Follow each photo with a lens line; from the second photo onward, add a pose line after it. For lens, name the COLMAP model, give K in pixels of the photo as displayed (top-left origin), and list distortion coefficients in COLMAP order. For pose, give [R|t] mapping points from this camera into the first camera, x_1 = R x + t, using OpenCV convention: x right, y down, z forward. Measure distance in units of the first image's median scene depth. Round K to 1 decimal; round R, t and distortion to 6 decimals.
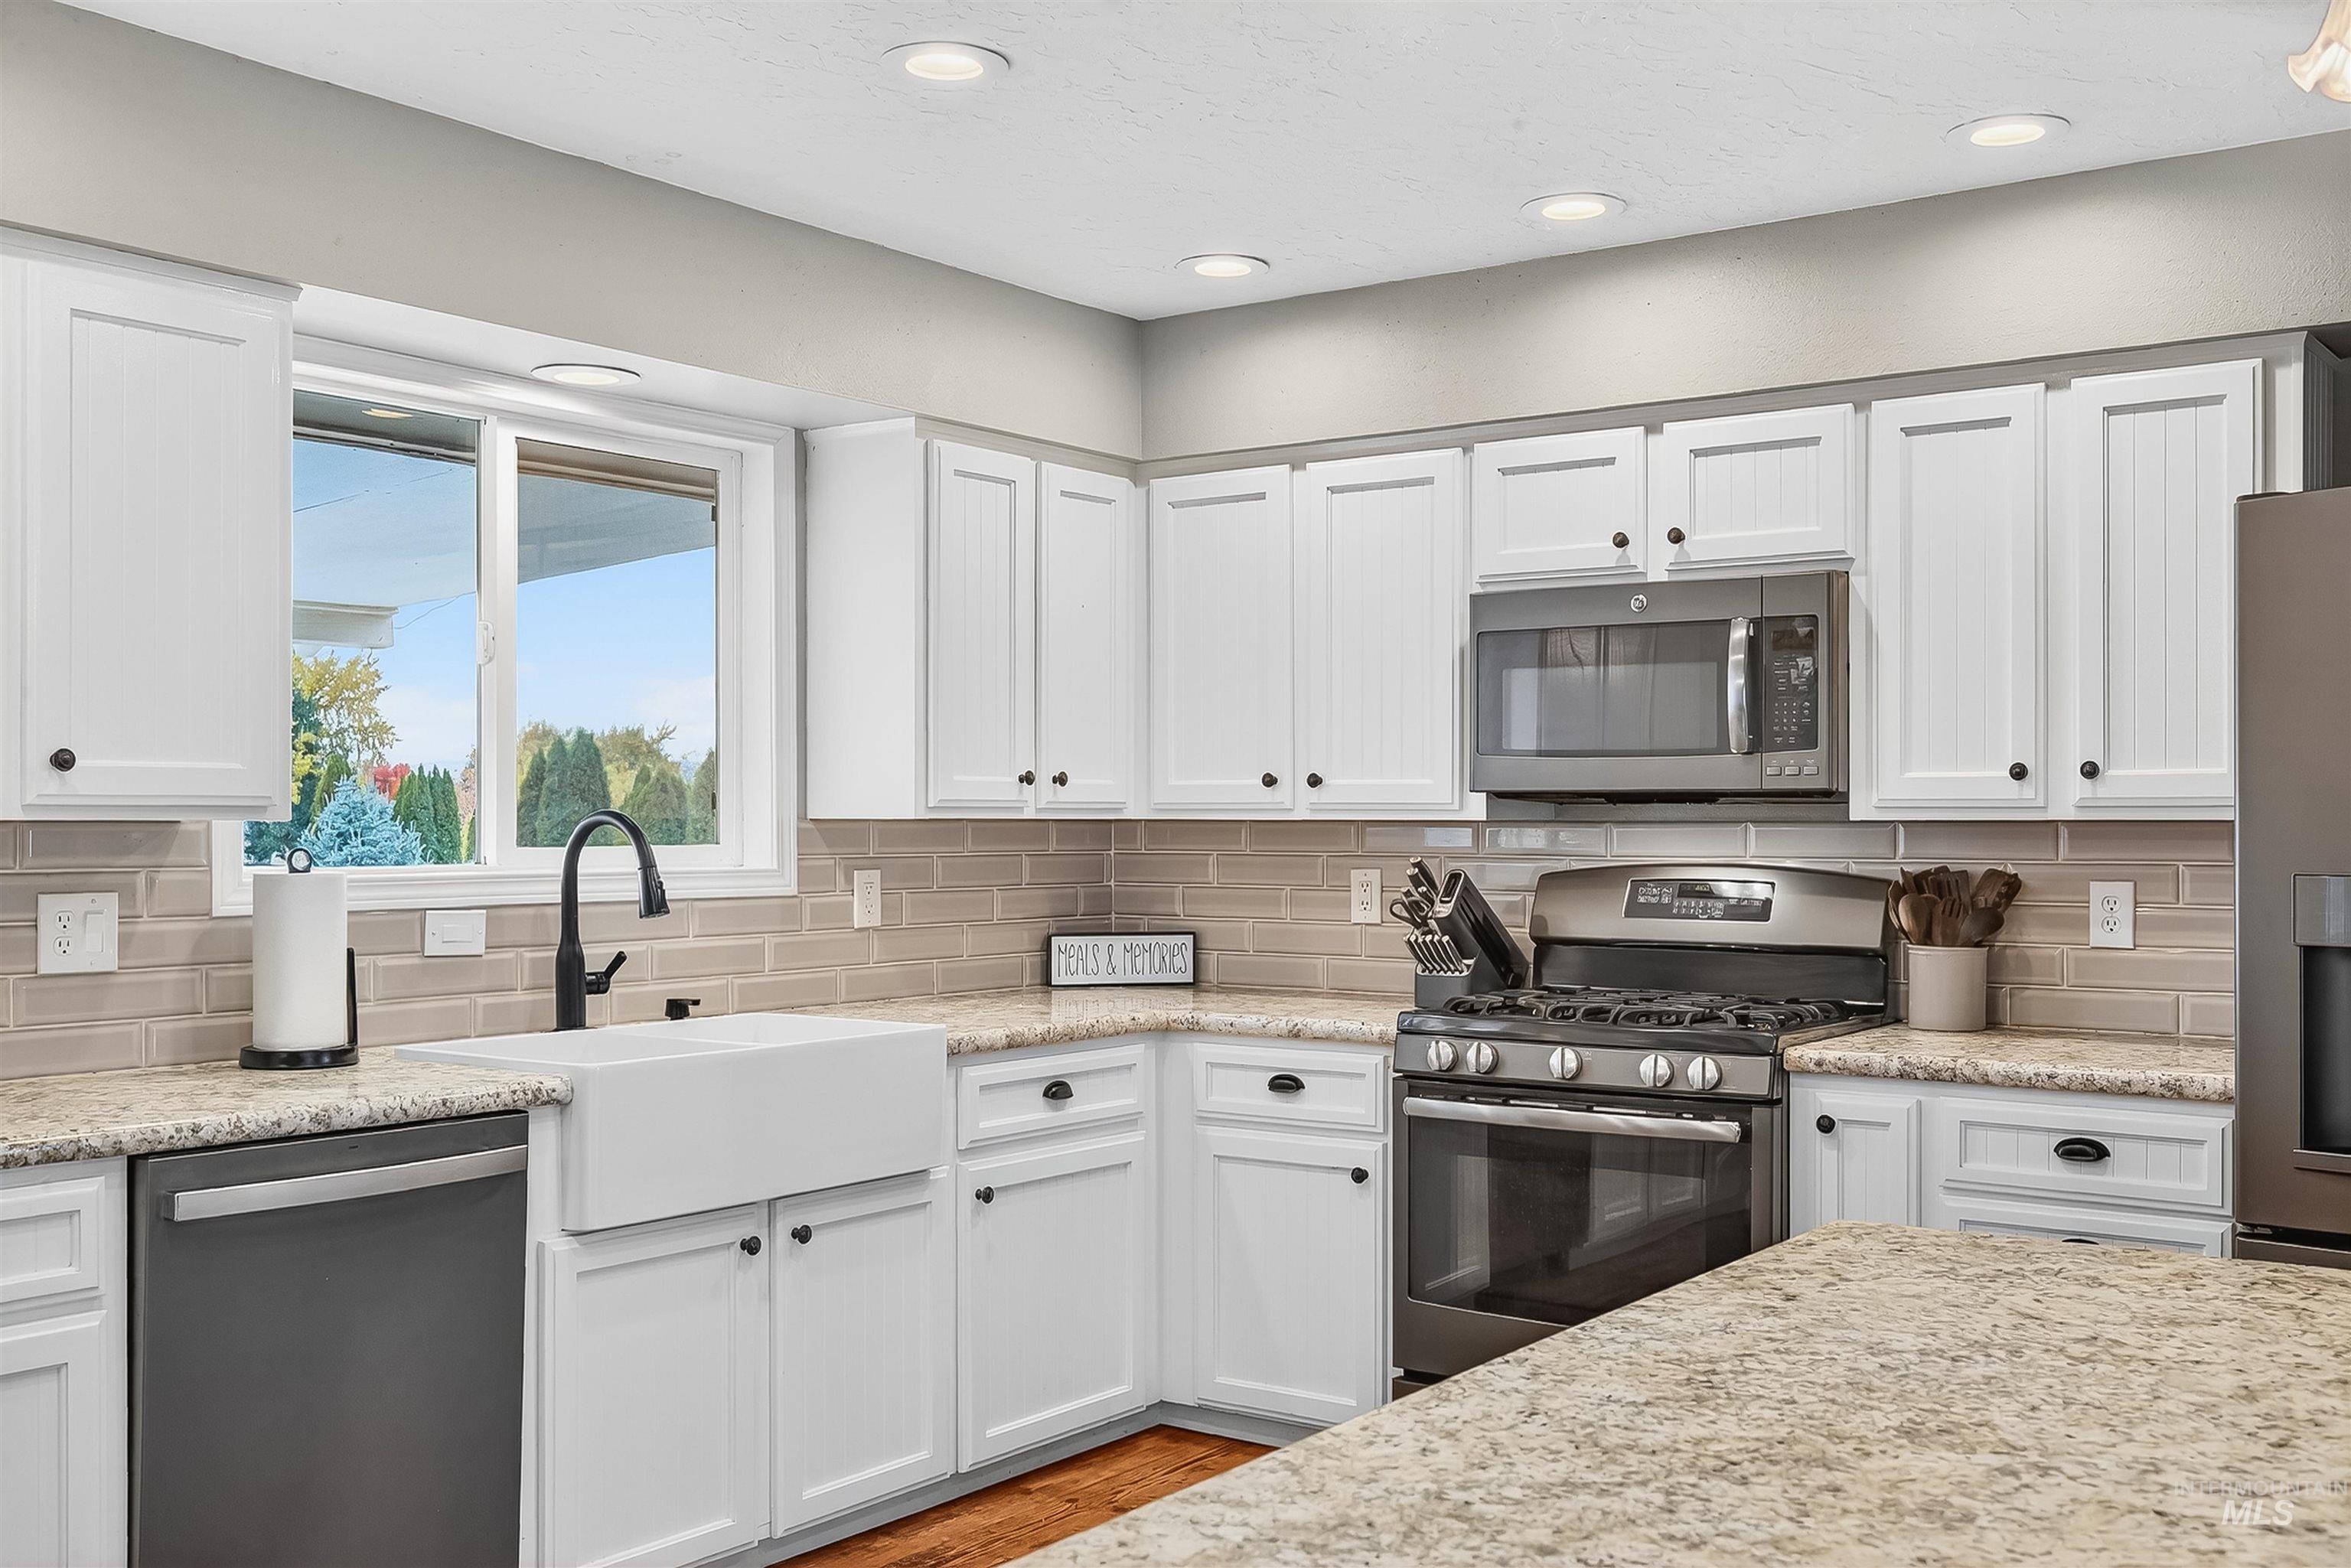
lens RADIAL K [[2293.7, 0, 1166.9], [0, 2293.7, 838.9], [0, 0, 1]] dist [0.023566, 0.000000]
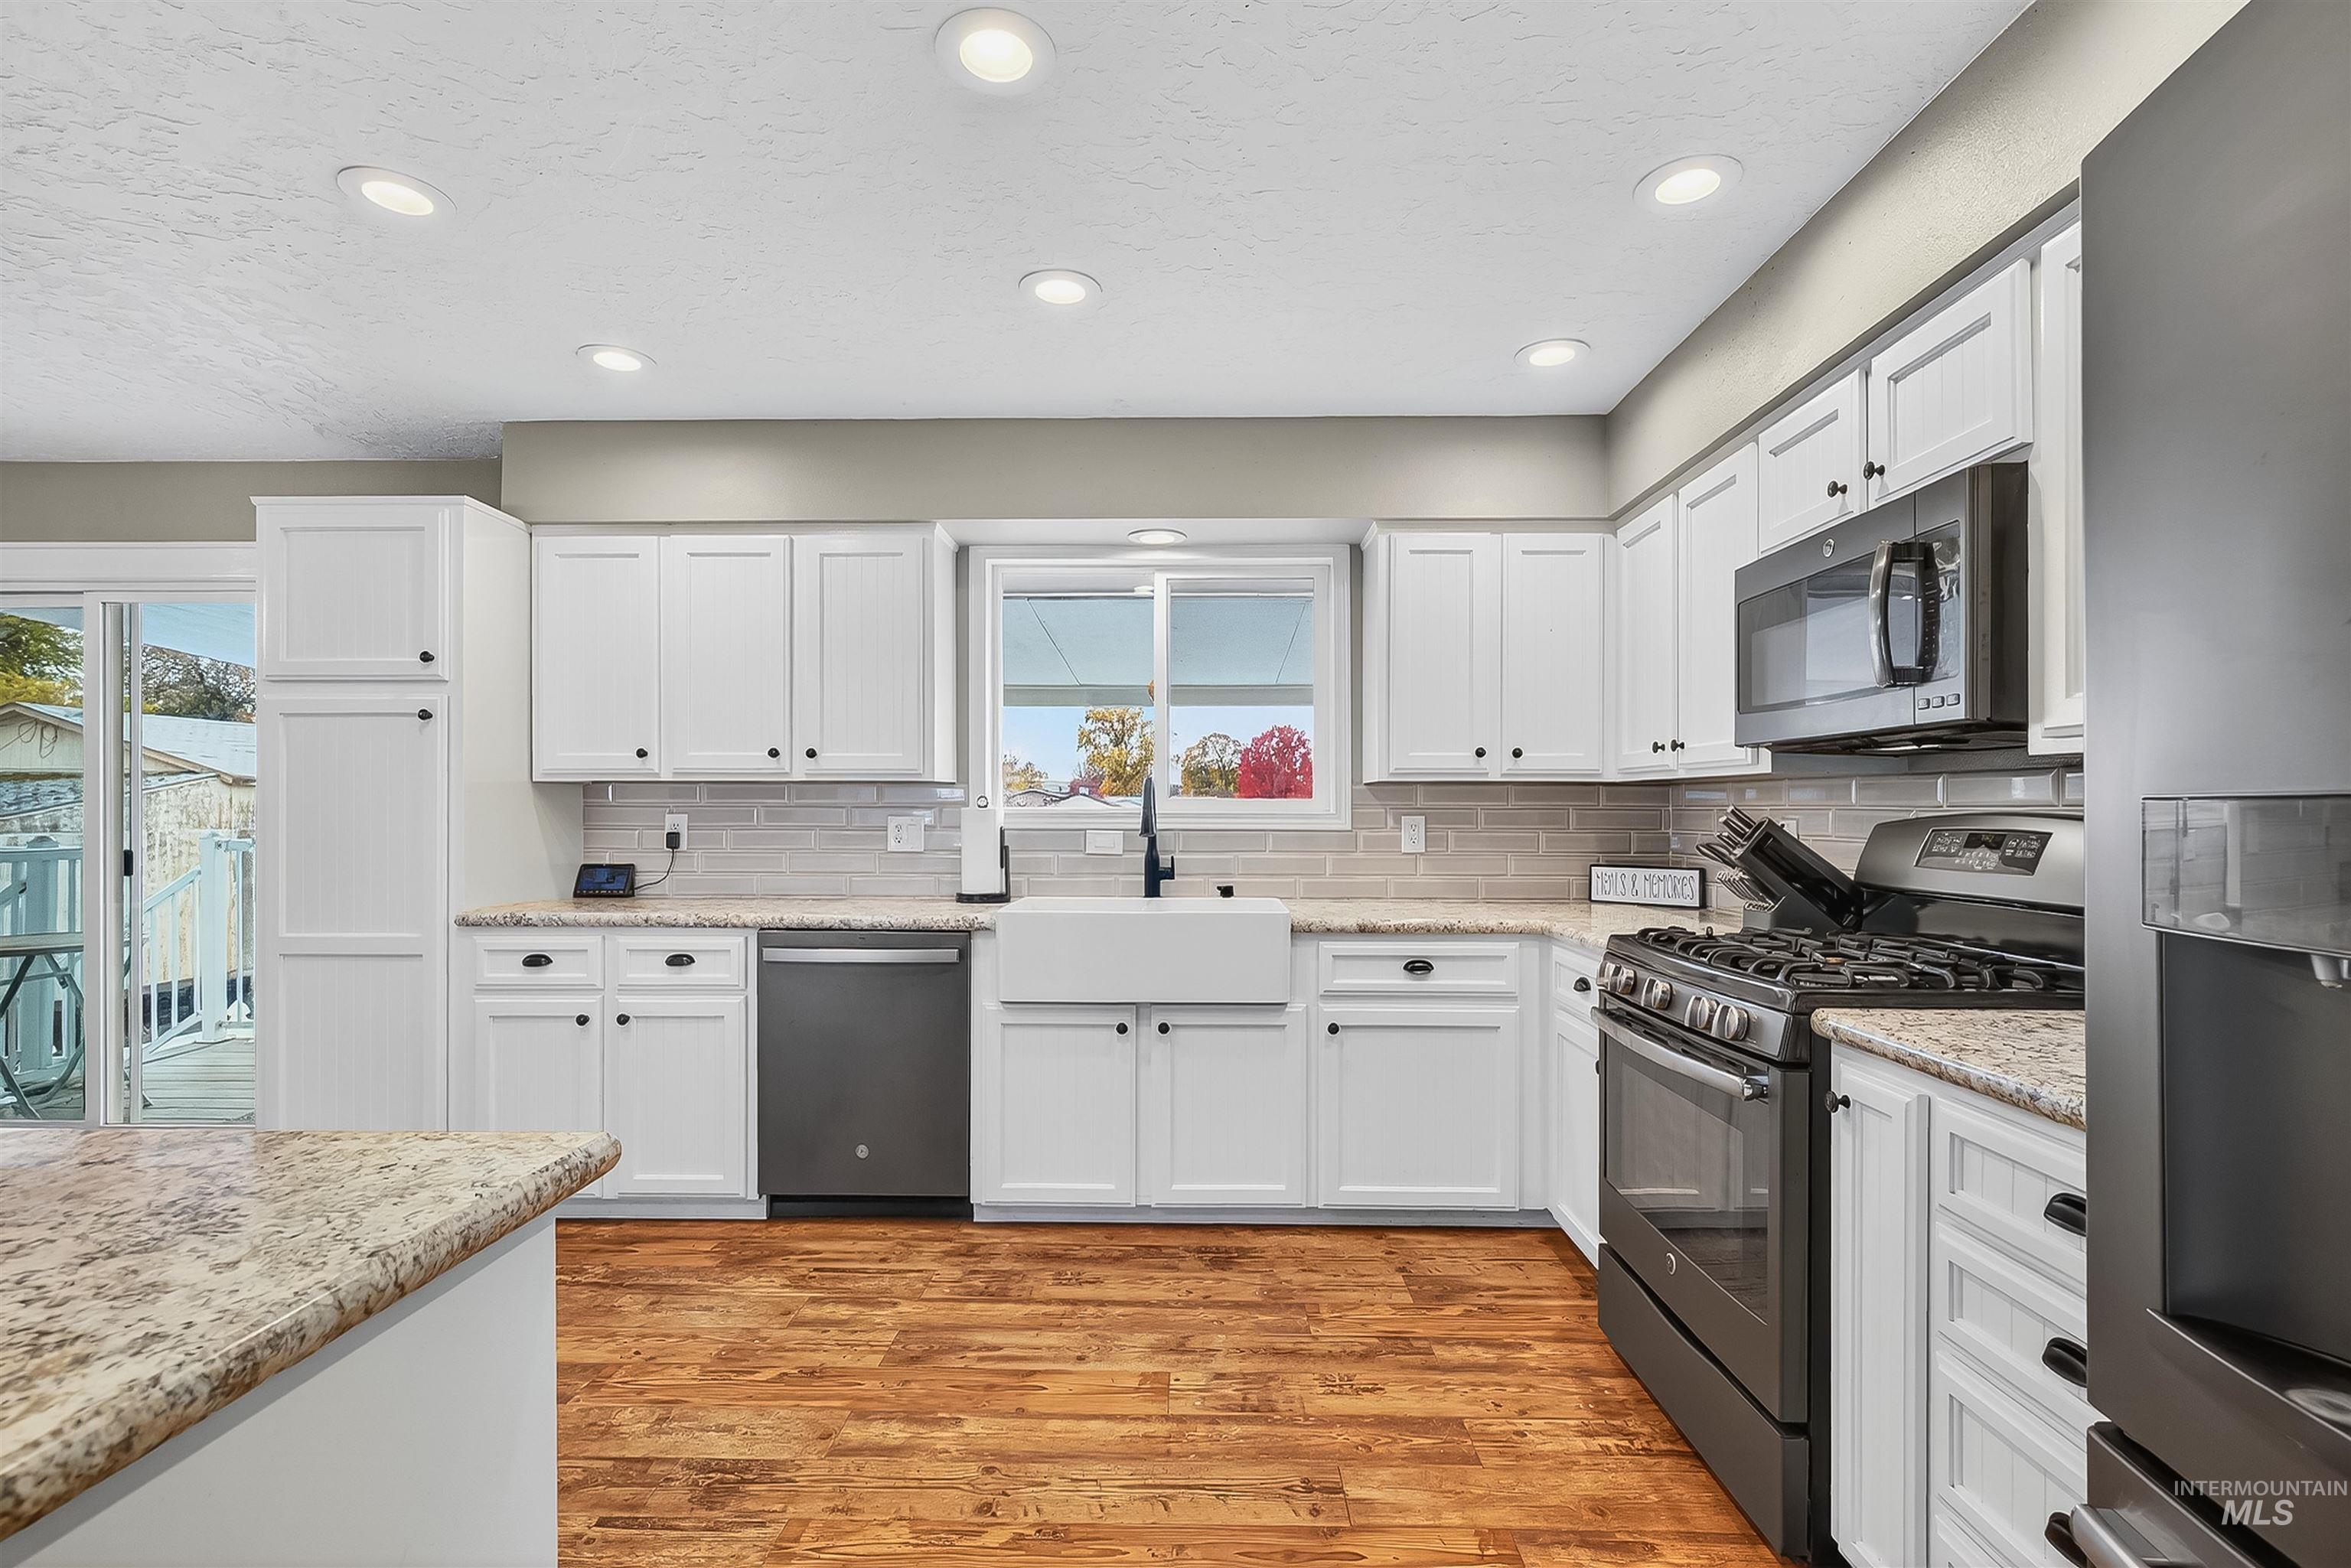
lens RADIAL K [[1071.5, 0, 1182.1], [0, 1071.5, 809.4], [0, 0, 1]] dist [0.001271, -0.000673]
pose [[0.568536, 0.001089, -0.822658, 0.436709], [-0.009087, 0.999946, -0.004956, 0.016349], [0.822608, 0.010293, 0.568516, 0.514669]]
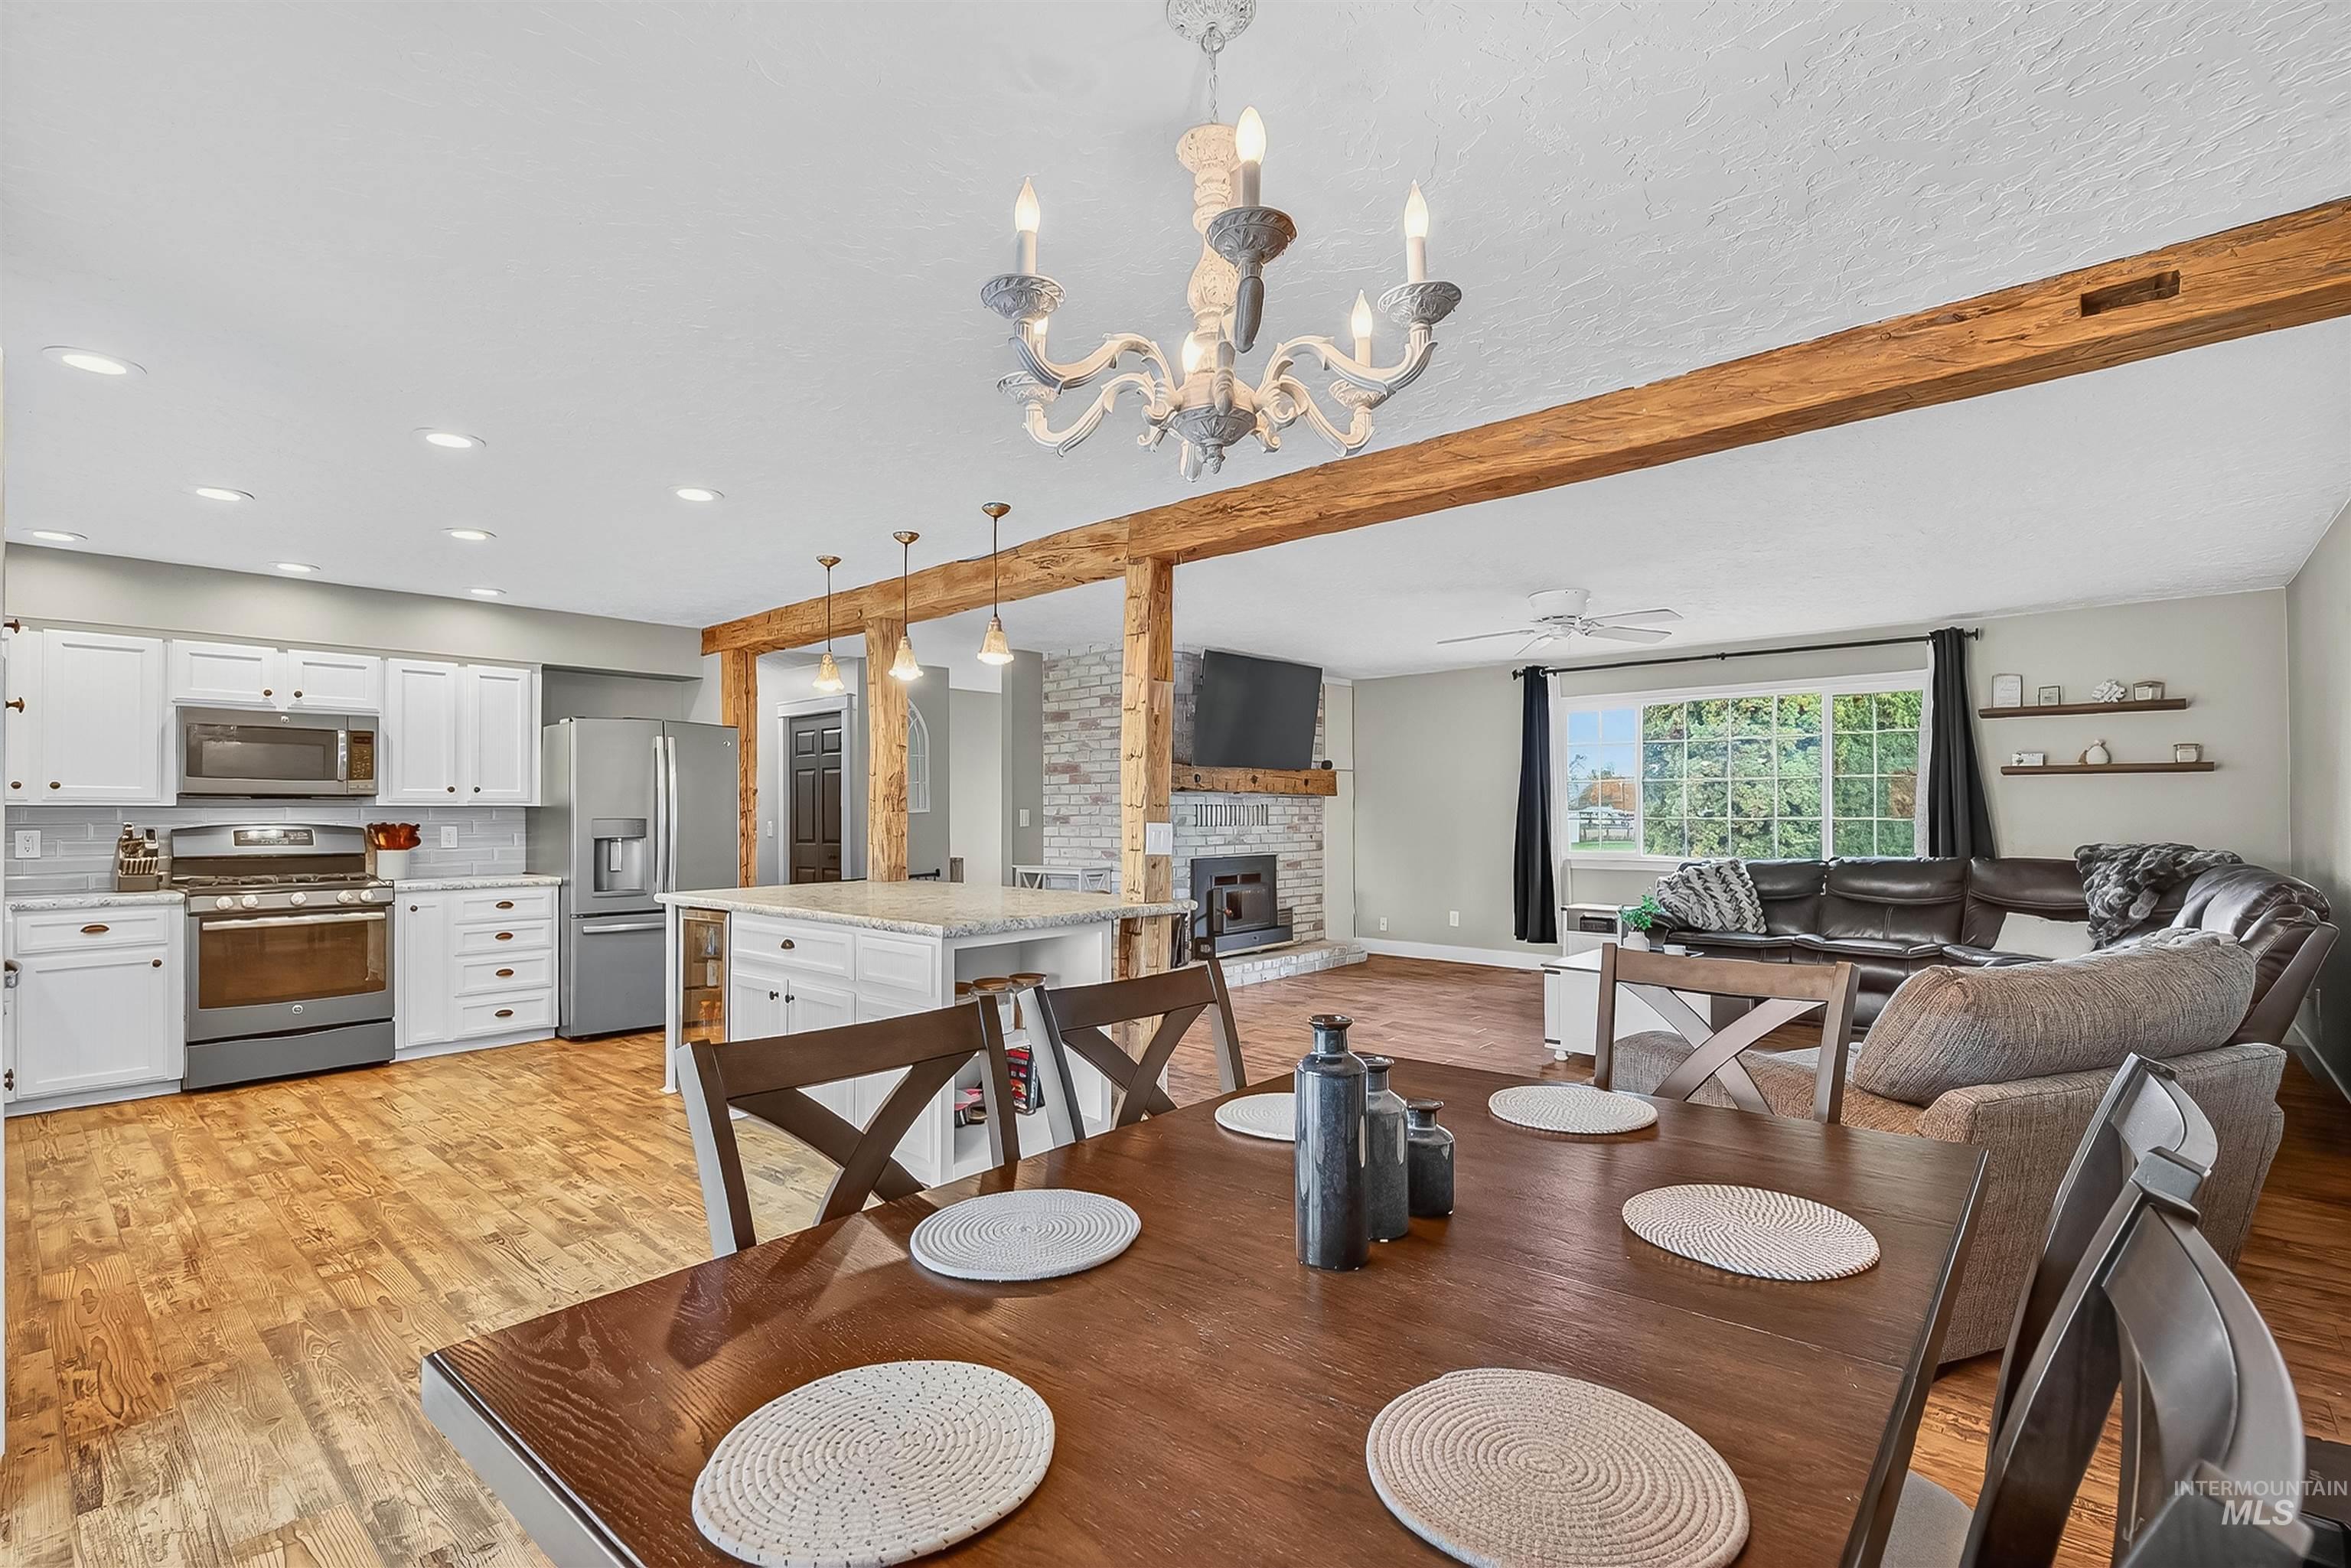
lens RADIAL K [[1071.5, 0, 1179.8], [0, 1071.5, 803.2], [0, 0, 1]] dist [0.001271, -0.000673]
pose [[0.107474, 0.007805, 0.994177, -0.875943], [0.014246, 0.999854, -0.009389, 0.015045], [-0.994106, 0.015172, 0.107347, -0.107548]]
